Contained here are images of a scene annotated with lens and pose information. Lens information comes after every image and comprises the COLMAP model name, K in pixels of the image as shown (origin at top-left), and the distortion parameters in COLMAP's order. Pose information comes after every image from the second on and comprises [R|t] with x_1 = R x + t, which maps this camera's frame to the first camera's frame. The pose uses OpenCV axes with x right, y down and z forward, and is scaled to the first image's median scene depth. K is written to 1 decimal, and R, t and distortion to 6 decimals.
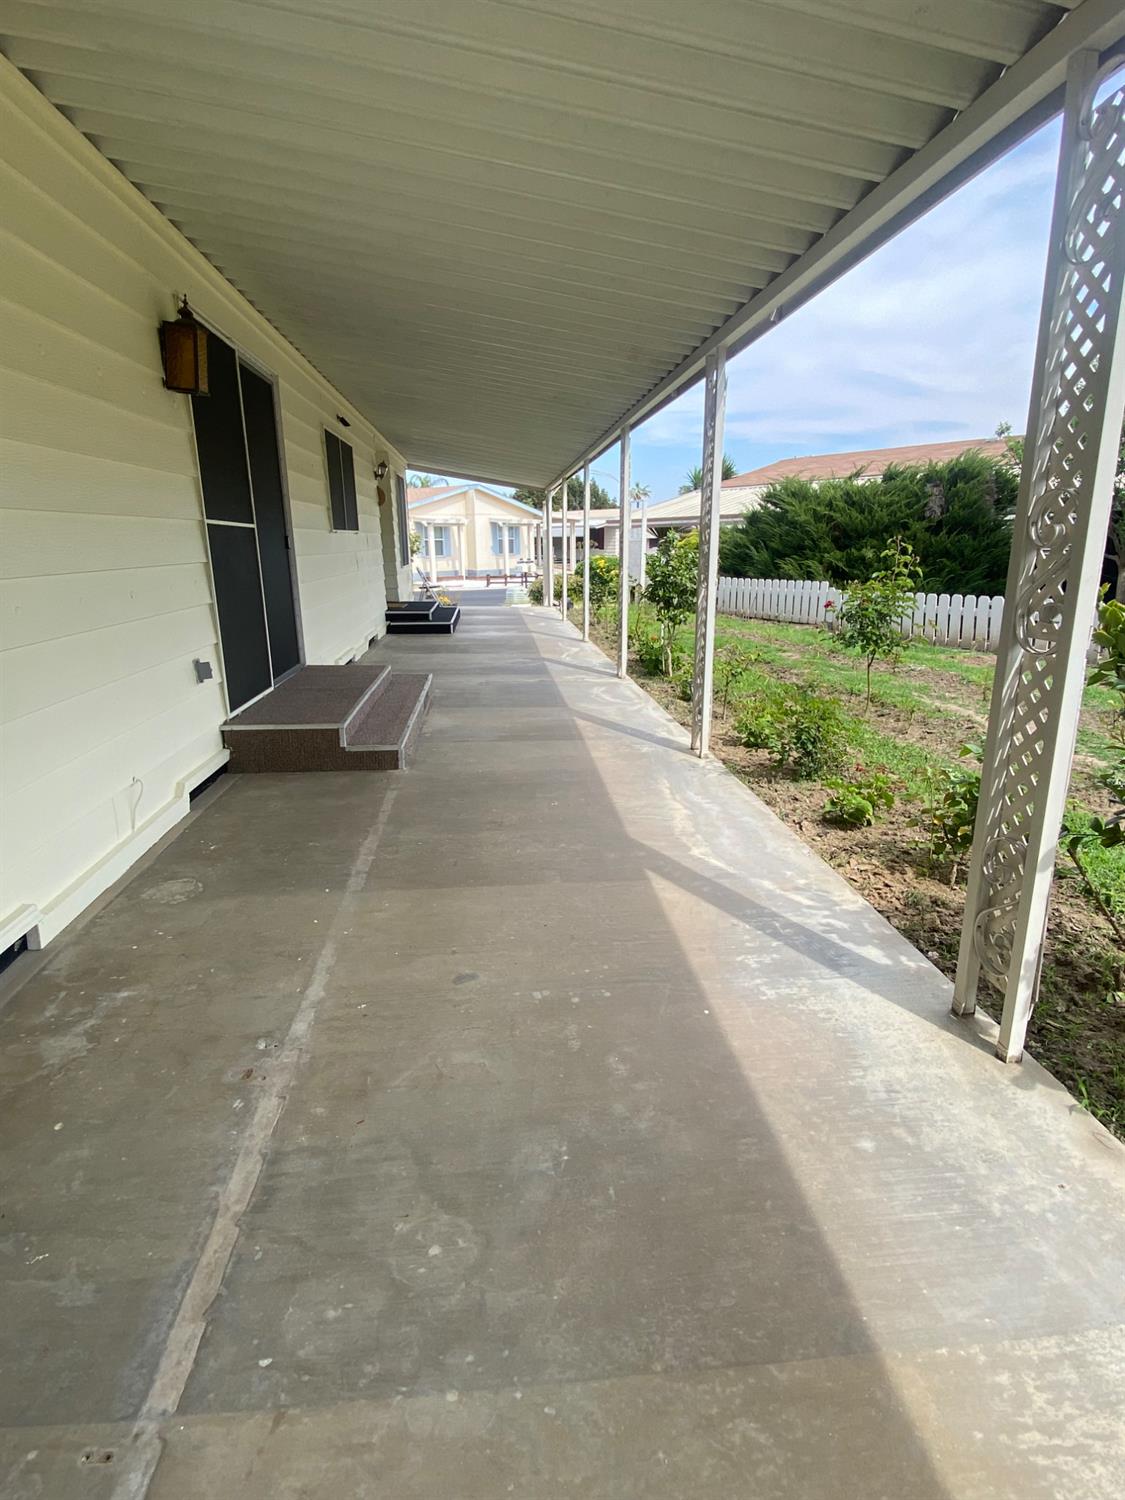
lens RADIAL K [[776.5, 0, 593.7], [0, 776.5, 752.6], [0, 0, 1]] dist [-0.001034, -0.000632]
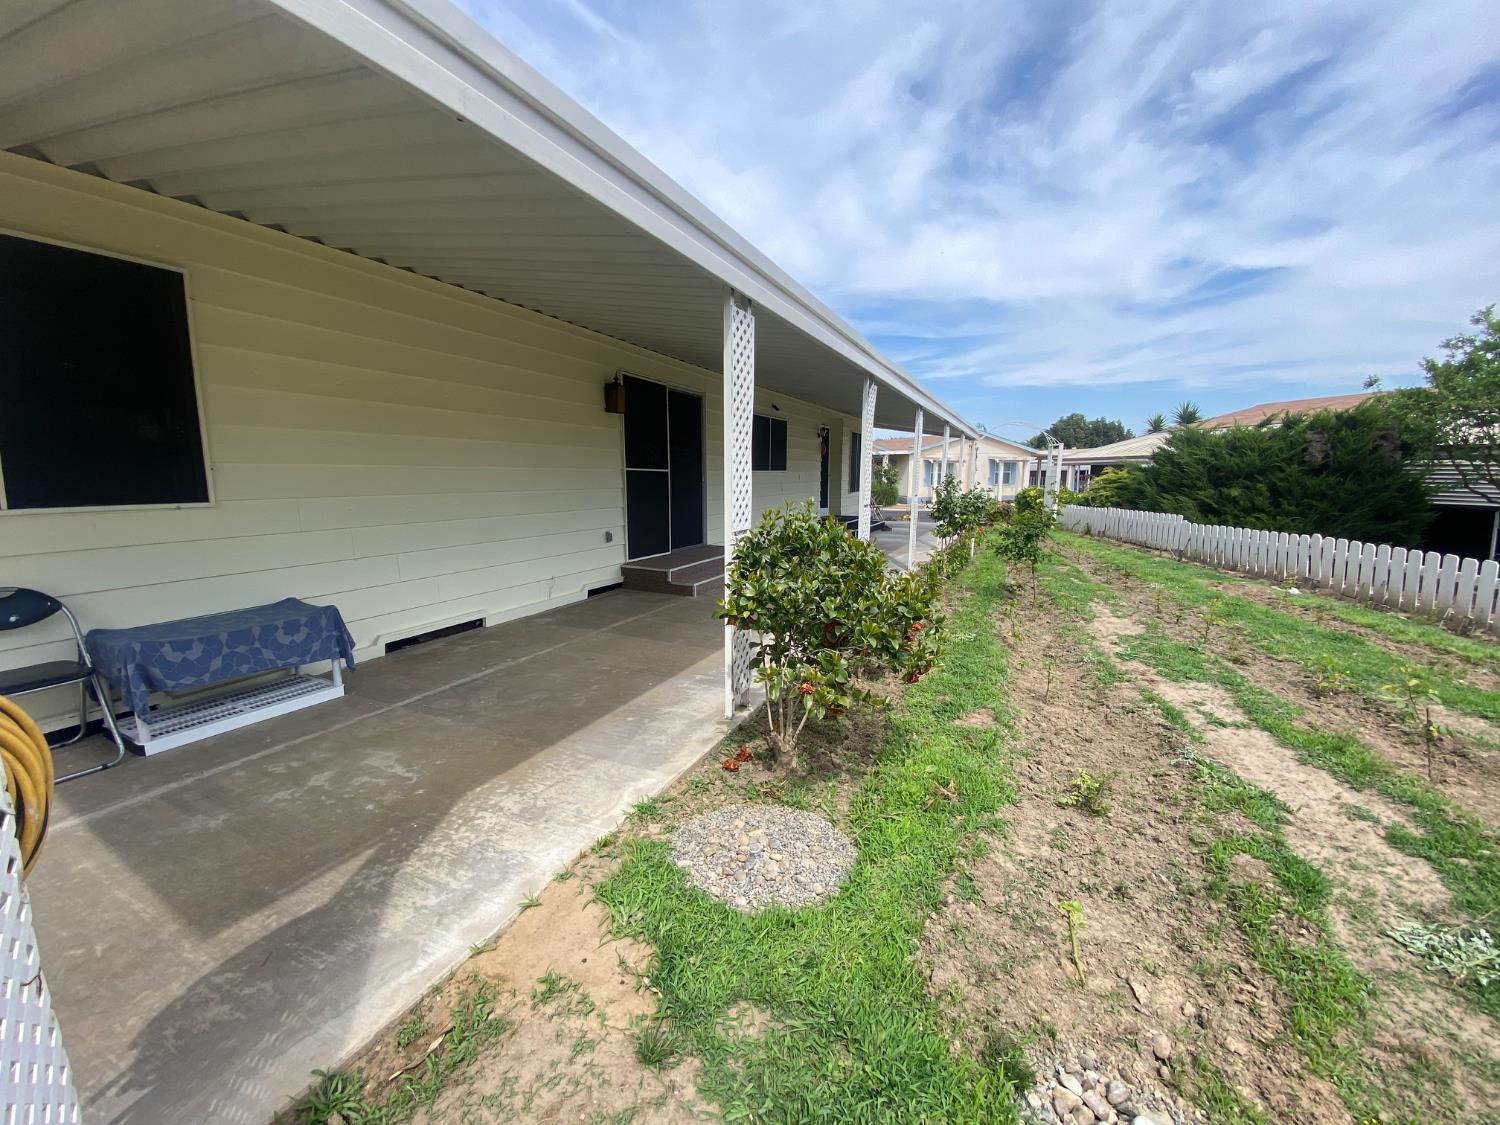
lens RADIAL K [[599.4, 0, 751.4], [0, 599.4, 564.8], [0, 0, 1]] dist [0.020028, -0.019666]
pose [[0.866354, 0.089116, -0.491416, 0.586219], [-0.144430, 0.986615, -0.075707, 0.035720], [0.478091, 0.136564, 0.867628, -0.209993]]
